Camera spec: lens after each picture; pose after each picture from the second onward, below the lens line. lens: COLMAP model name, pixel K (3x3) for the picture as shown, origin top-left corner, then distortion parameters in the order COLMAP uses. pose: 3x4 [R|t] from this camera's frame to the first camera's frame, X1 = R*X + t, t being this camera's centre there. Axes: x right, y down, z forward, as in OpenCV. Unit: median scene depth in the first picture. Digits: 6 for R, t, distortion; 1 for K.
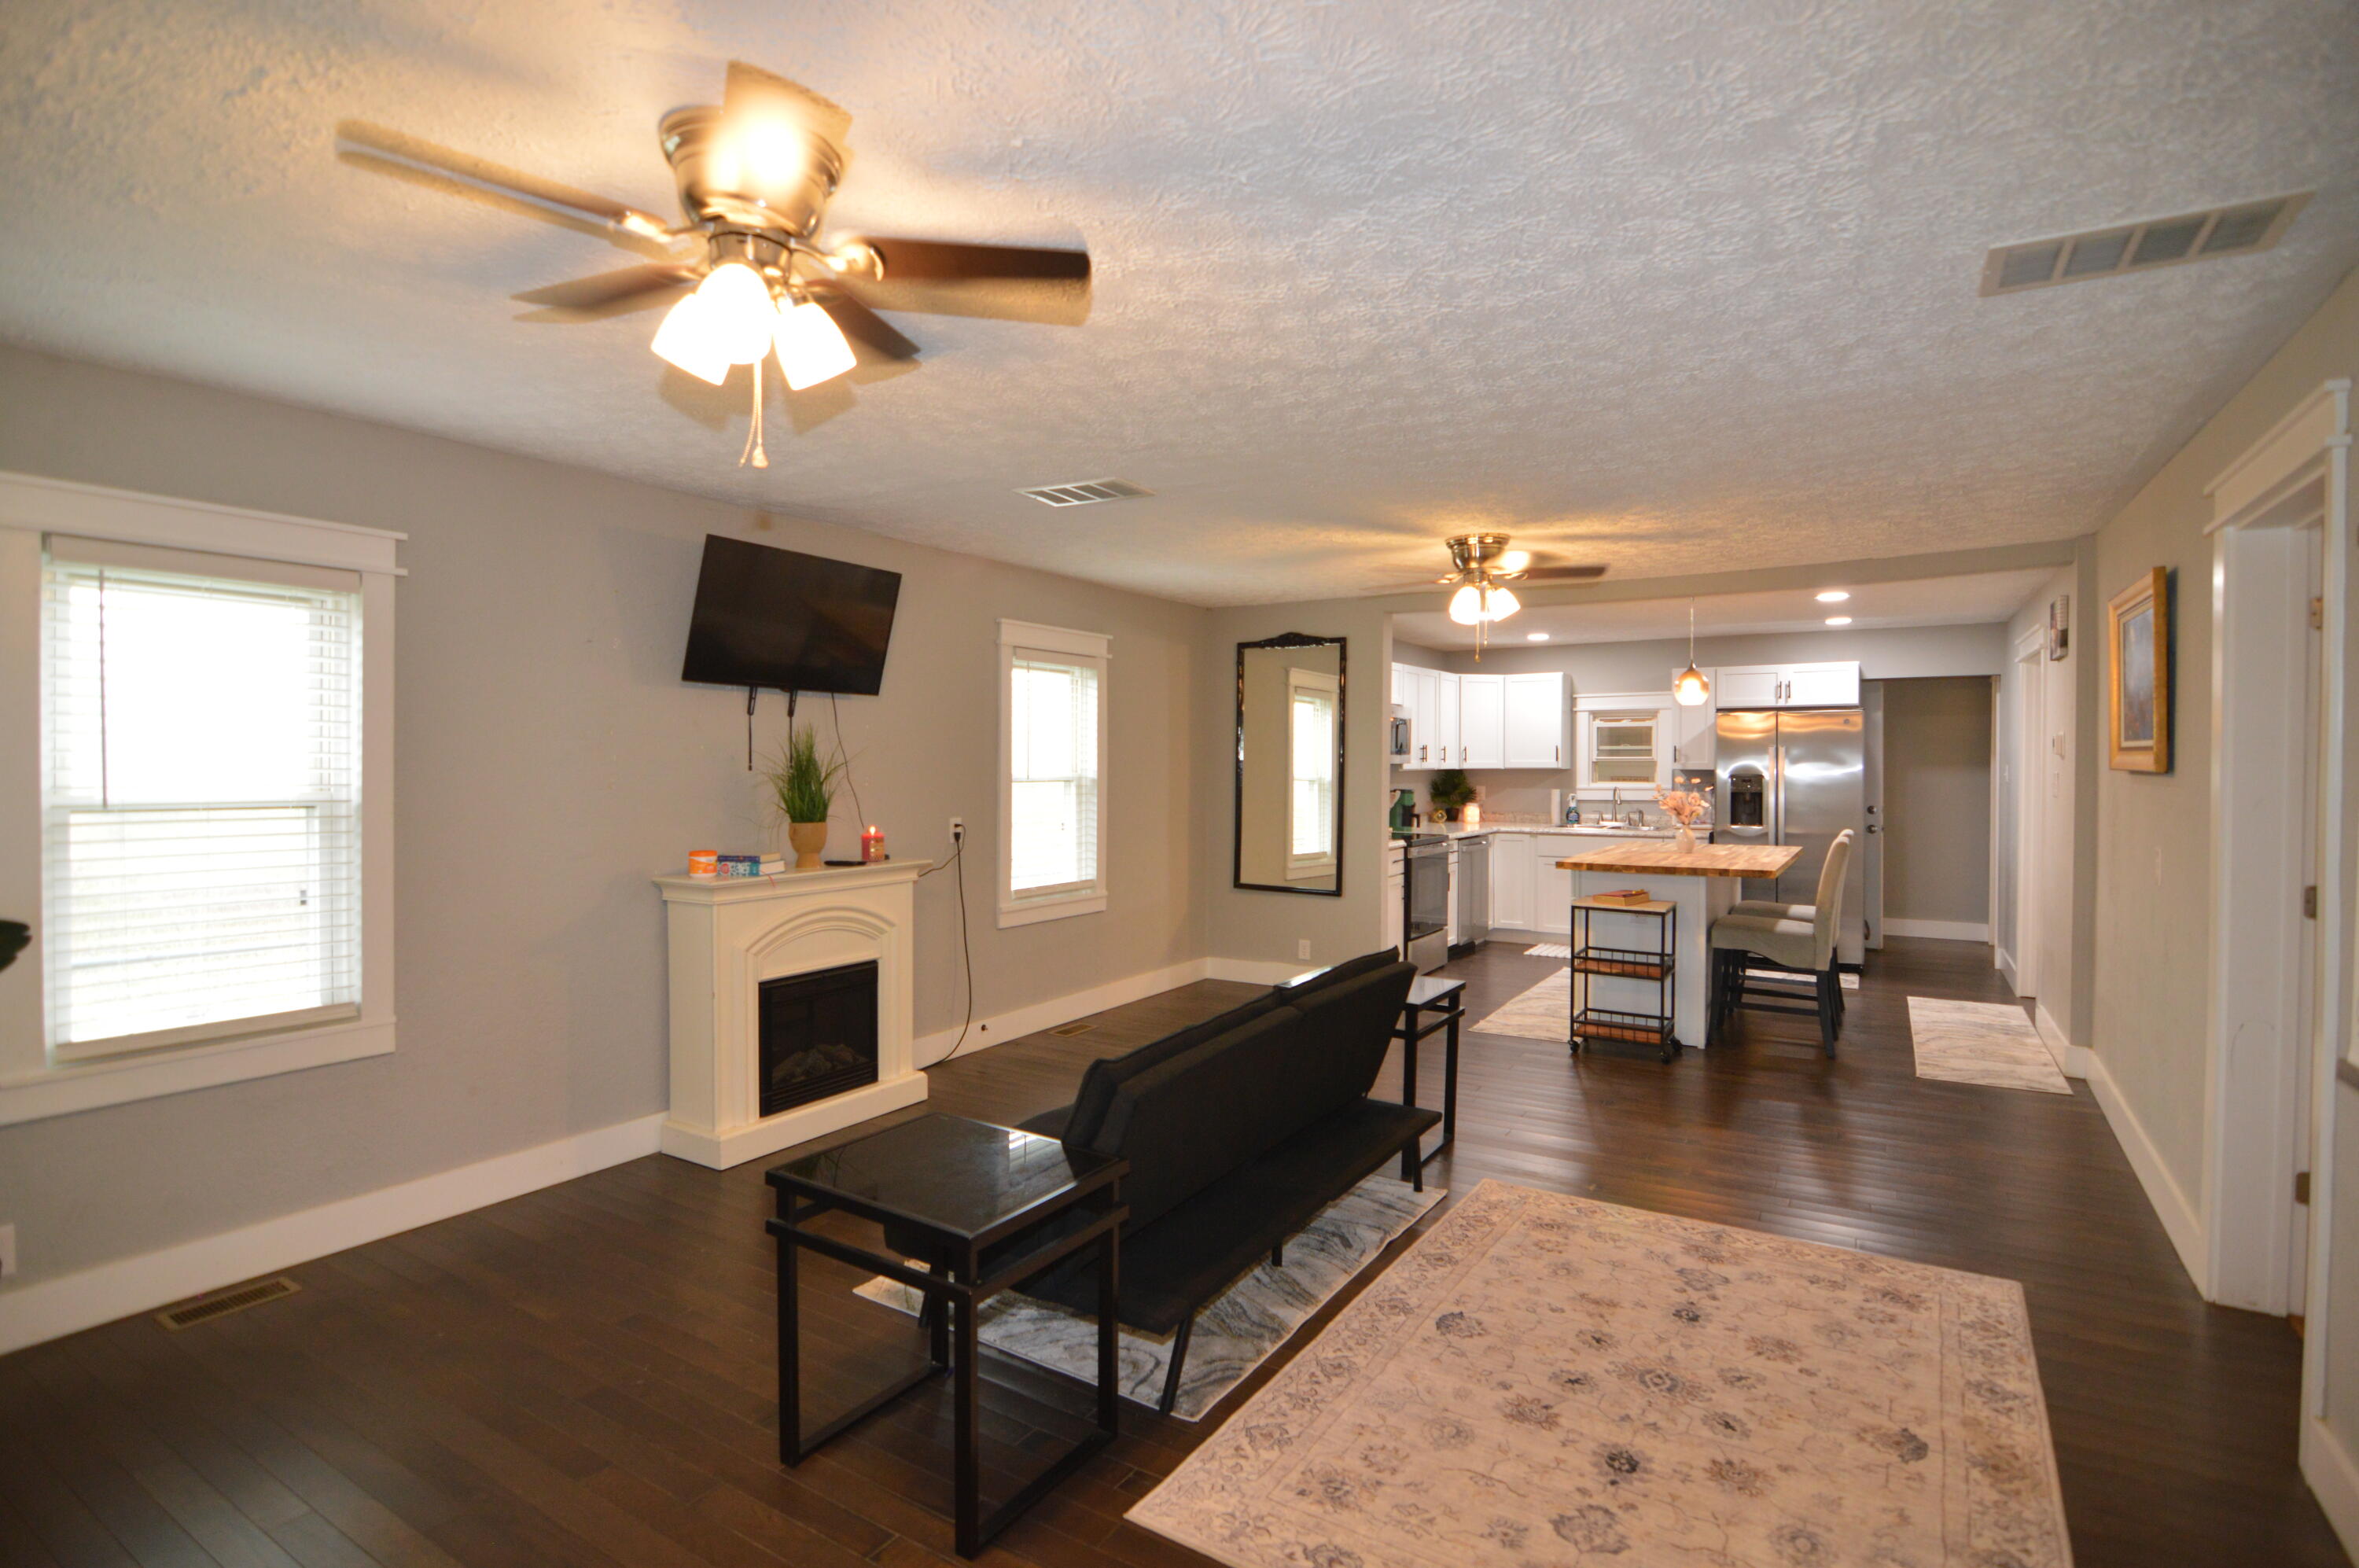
lens RADIAL K [[1146.5, 0, 1182.5], [0, 1146.5, 777.5], [0, 0, 1]] dist [-0.004793, -0.009968]
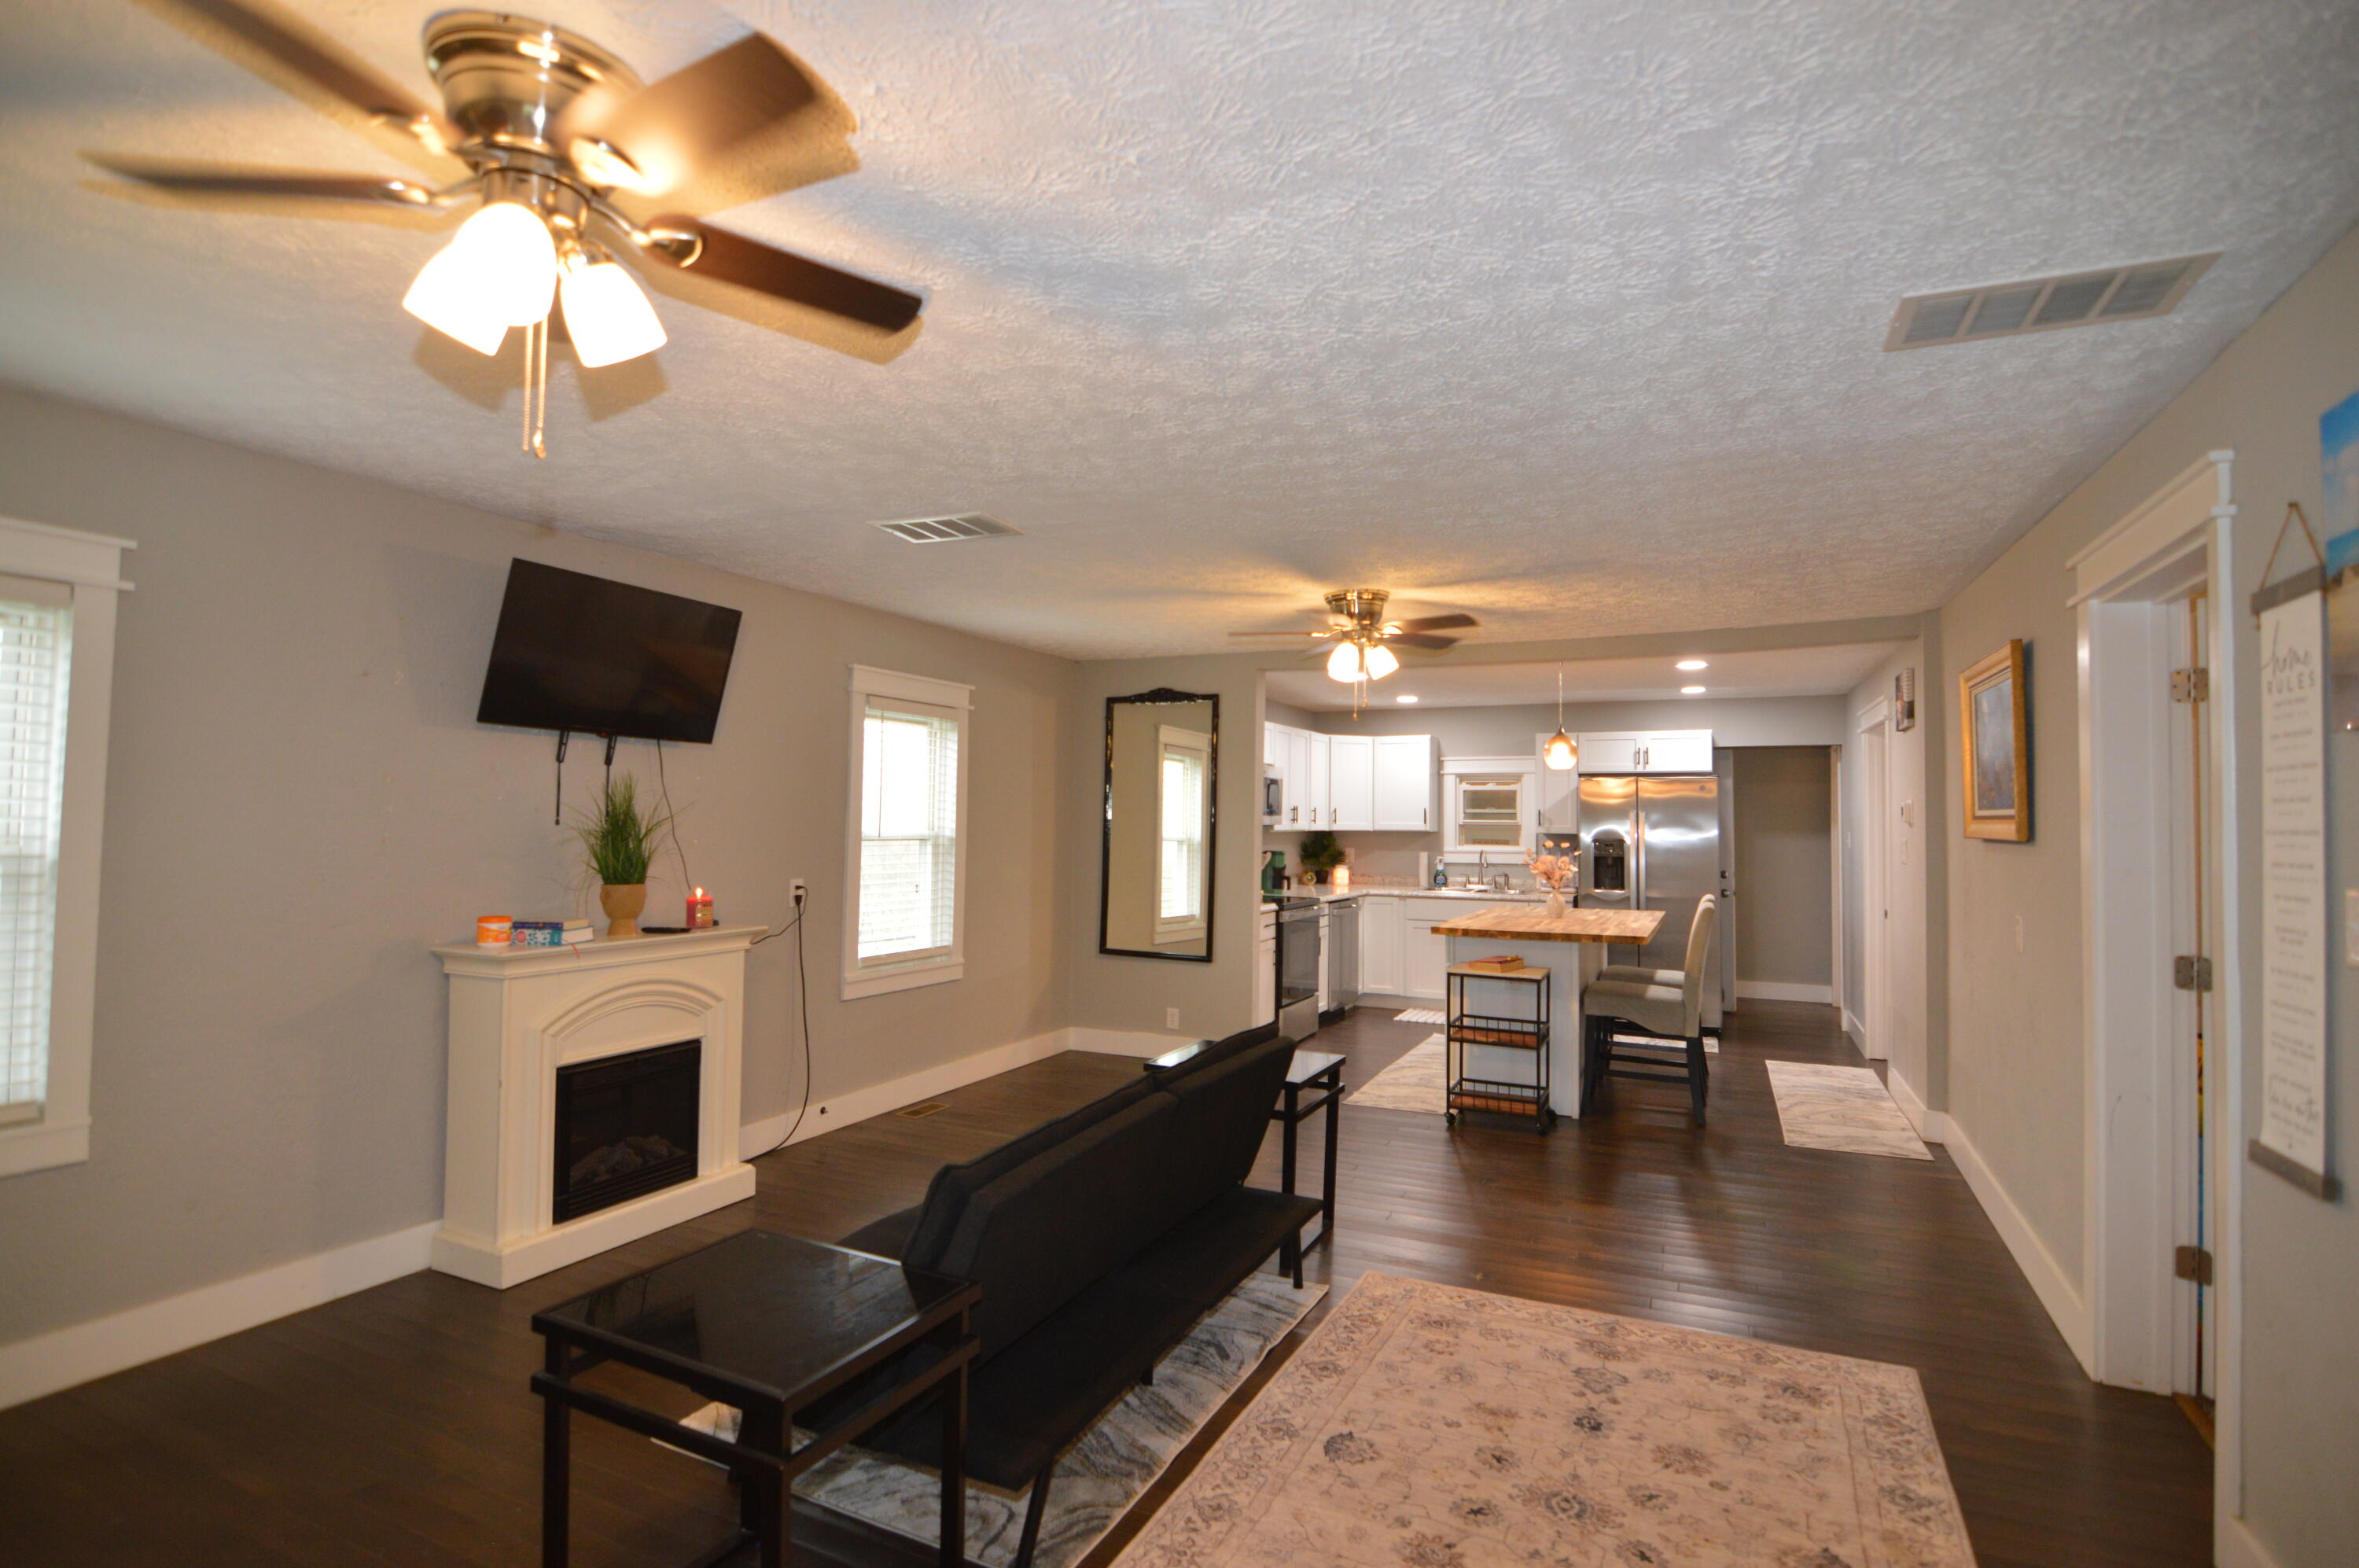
lens RADIAL K [[1152.9, 0, 1184.1], [0, 1152.9, 777.8], [0, 0, 1]] dist [-0.002493, -0.010496]
pose [[0.992801, 0.015251, 0.118797, -0.002244], [-0.009169, 0.998627, -0.051580, -0.001132], [-0.119420, 0.050119, 0.991578, 0.058479]]
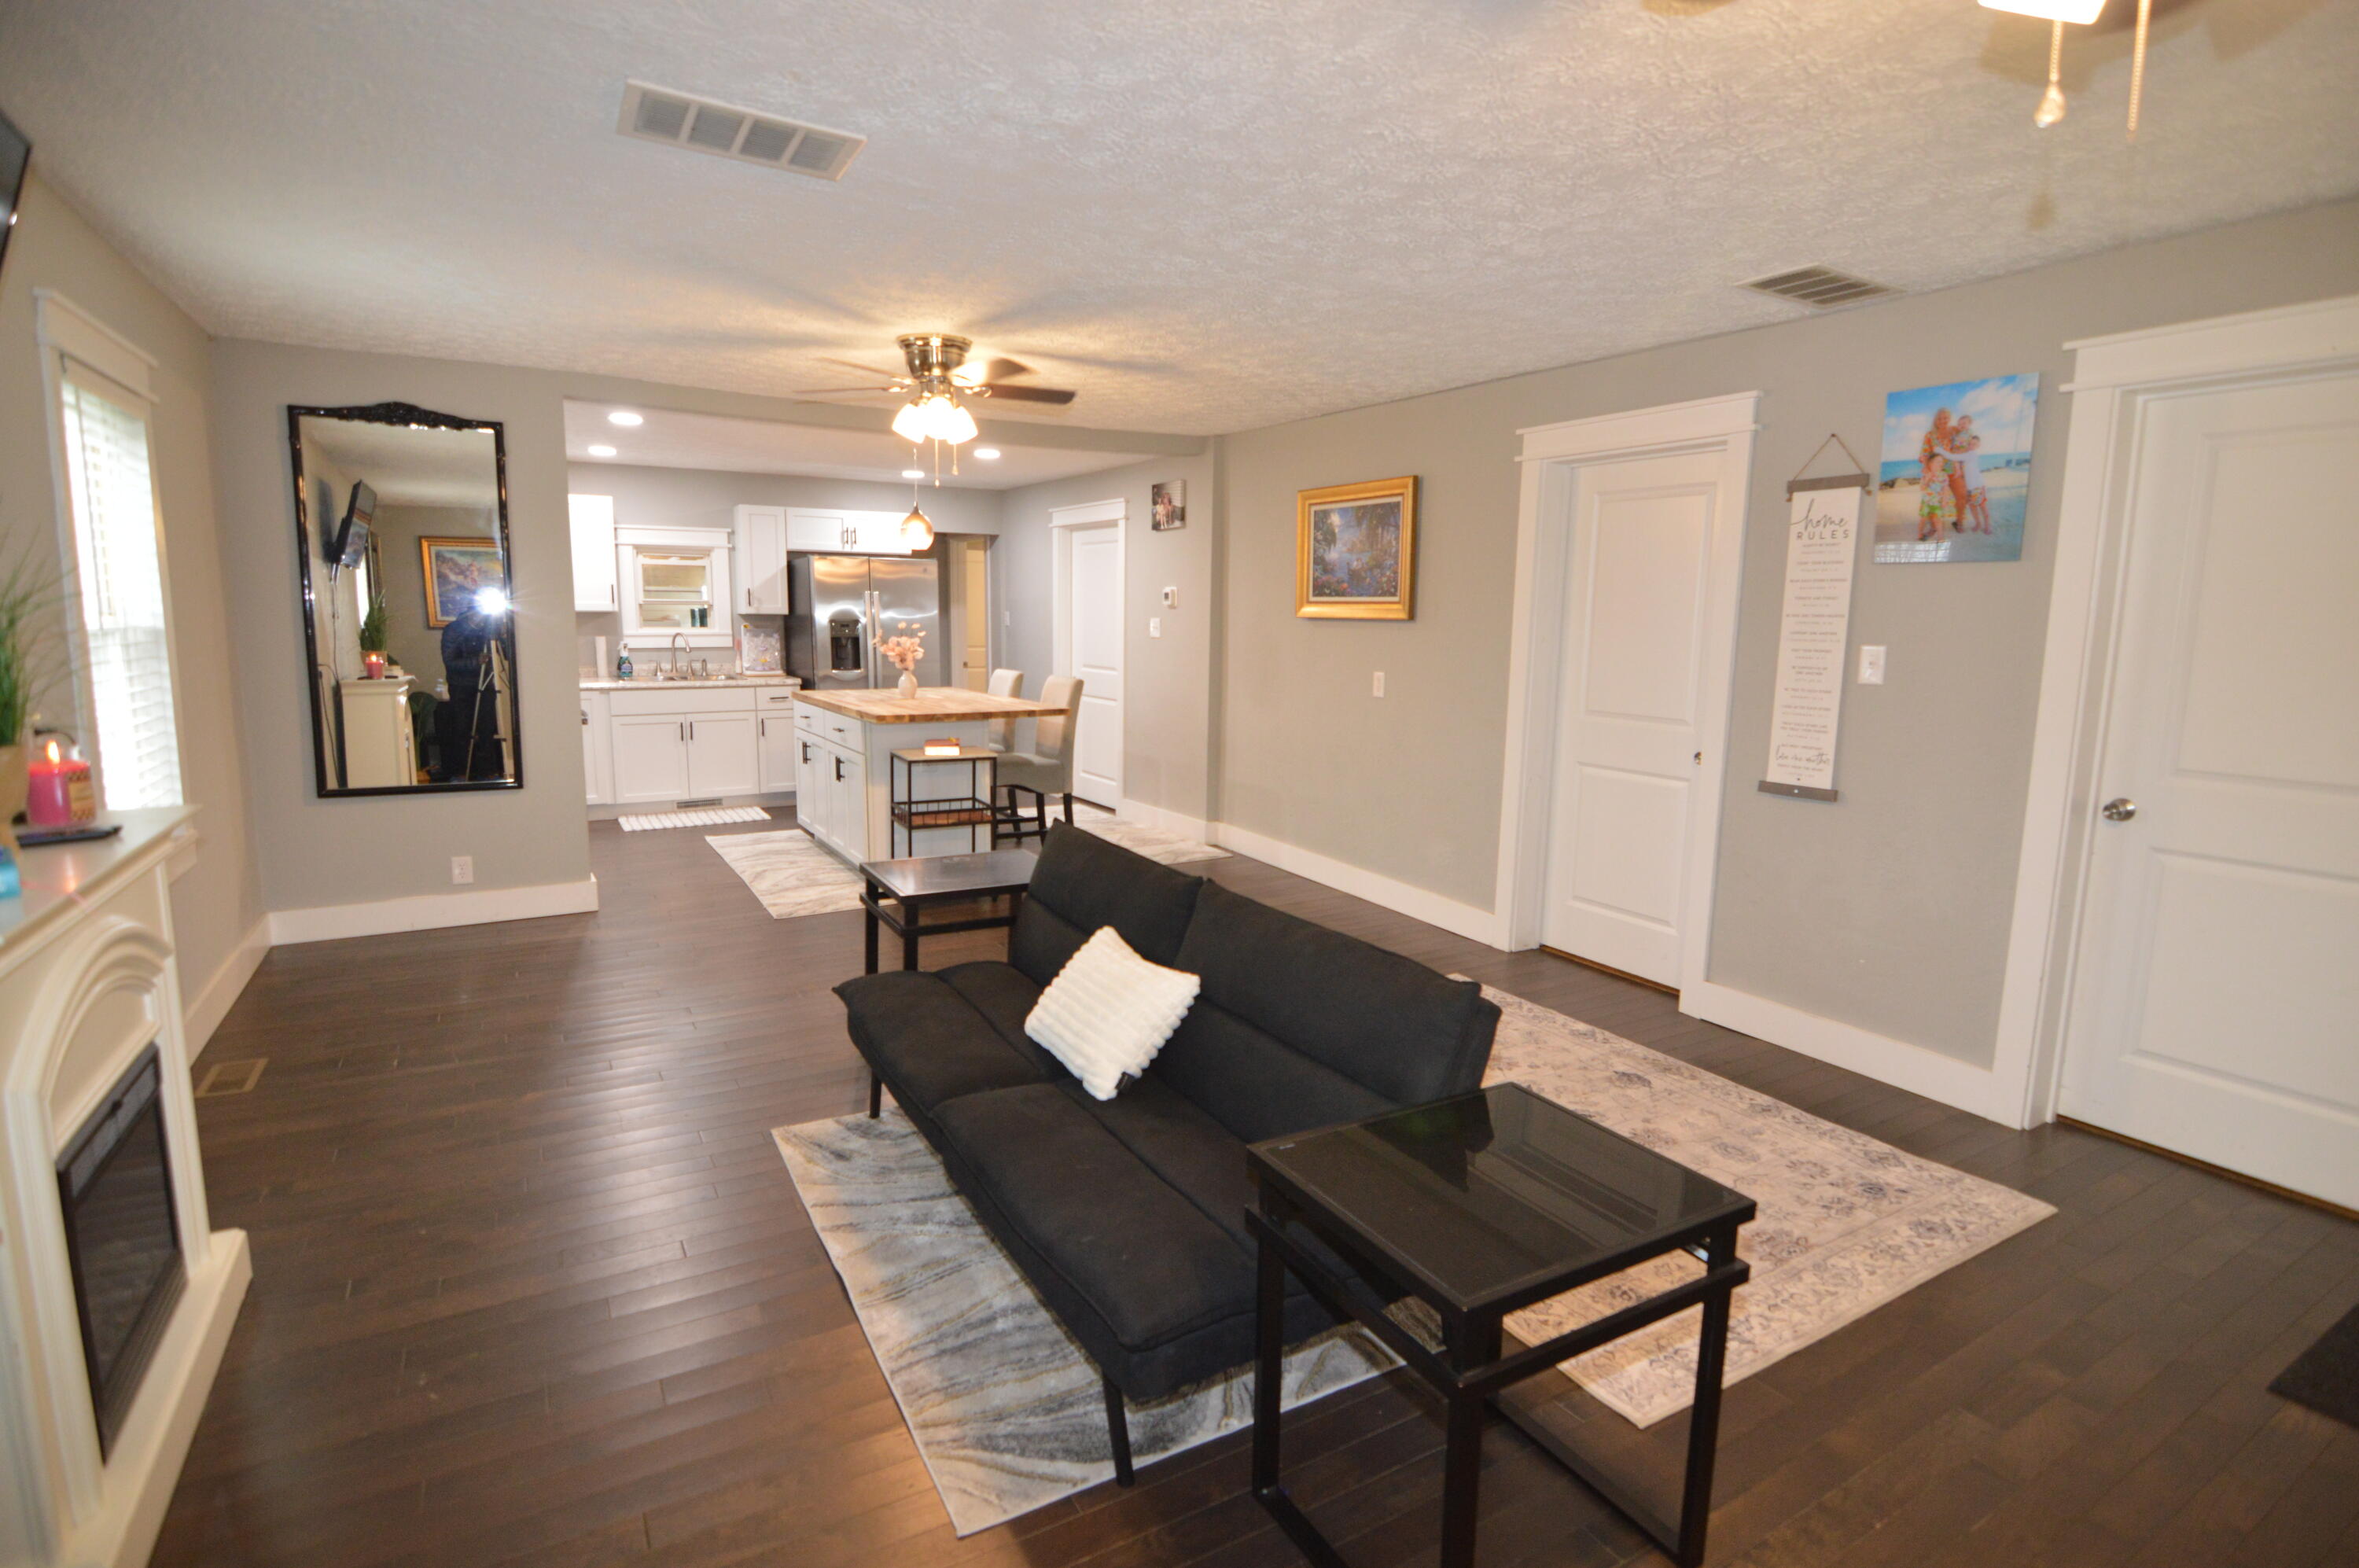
lens RADIAL K [[1140.5, 0, 1185.8], [0, 1140.5, 782.8], [0, 0, 1]] dist [-0.001305, -0.014130]
pose [[0.461686, -0.124710, 0.878233, -0.478937], [-0.000236, 0.990050, 0.140712, -0.002742], [-0.887044, -0.065172, 0.457063, 0.463376]]
